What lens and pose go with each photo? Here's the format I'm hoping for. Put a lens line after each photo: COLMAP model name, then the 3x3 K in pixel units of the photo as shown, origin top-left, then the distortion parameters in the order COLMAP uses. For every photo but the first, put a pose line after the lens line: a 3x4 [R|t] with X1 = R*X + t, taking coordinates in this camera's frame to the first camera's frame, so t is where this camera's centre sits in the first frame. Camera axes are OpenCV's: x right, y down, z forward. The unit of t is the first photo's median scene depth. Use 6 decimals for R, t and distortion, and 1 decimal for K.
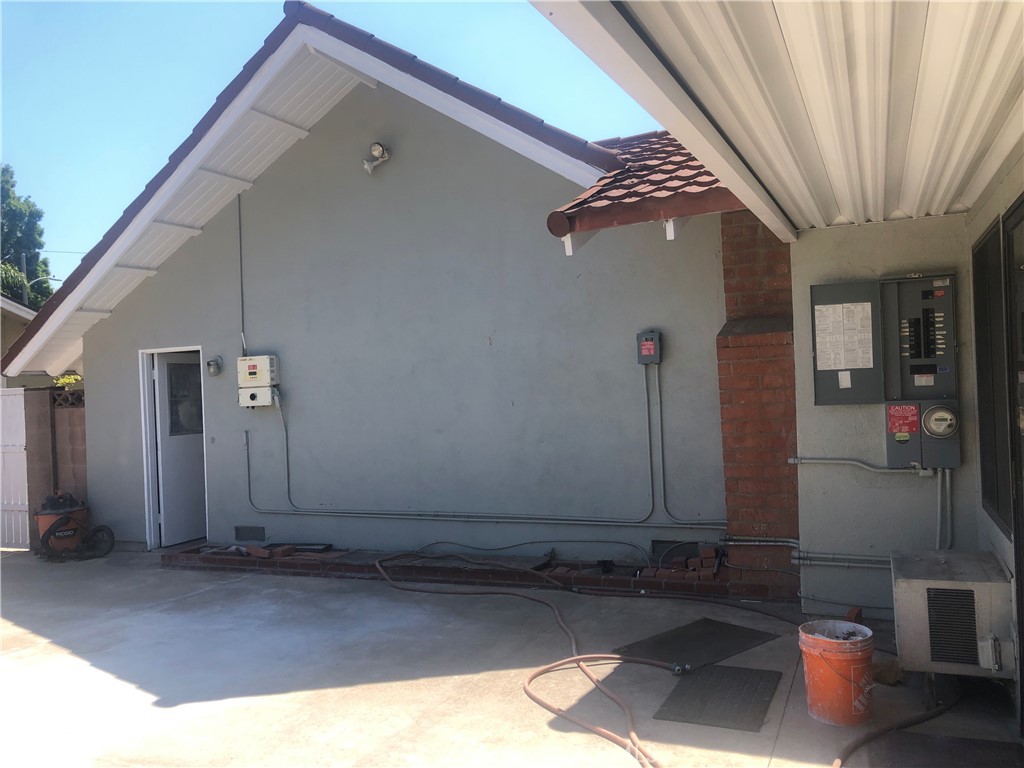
lens RADIAL K [[824.7, 0, 519.2], [0, 824.7, 382.9], [0, 0, 1]] dist [0.051340, -0.083123]
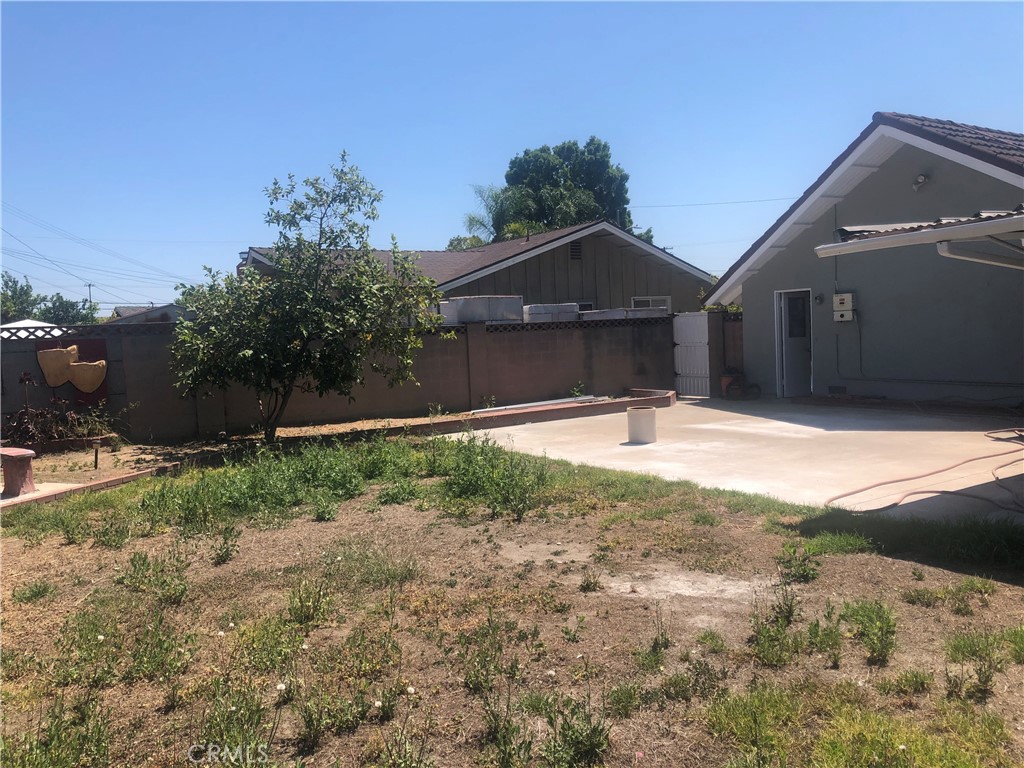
lens RADIAL K [[824.7, 0, 519.2], [0, 824.7, 382.9], [0, 0, 1]] dist [0.051340, -0.083123]
pose [[0.827398, 0.042207, -0.560028, 0.122842], [0.011552, 0.995682, 0.092109, -0.012510], [0.561498, -0.082680, 0.823337, -0.913015]]
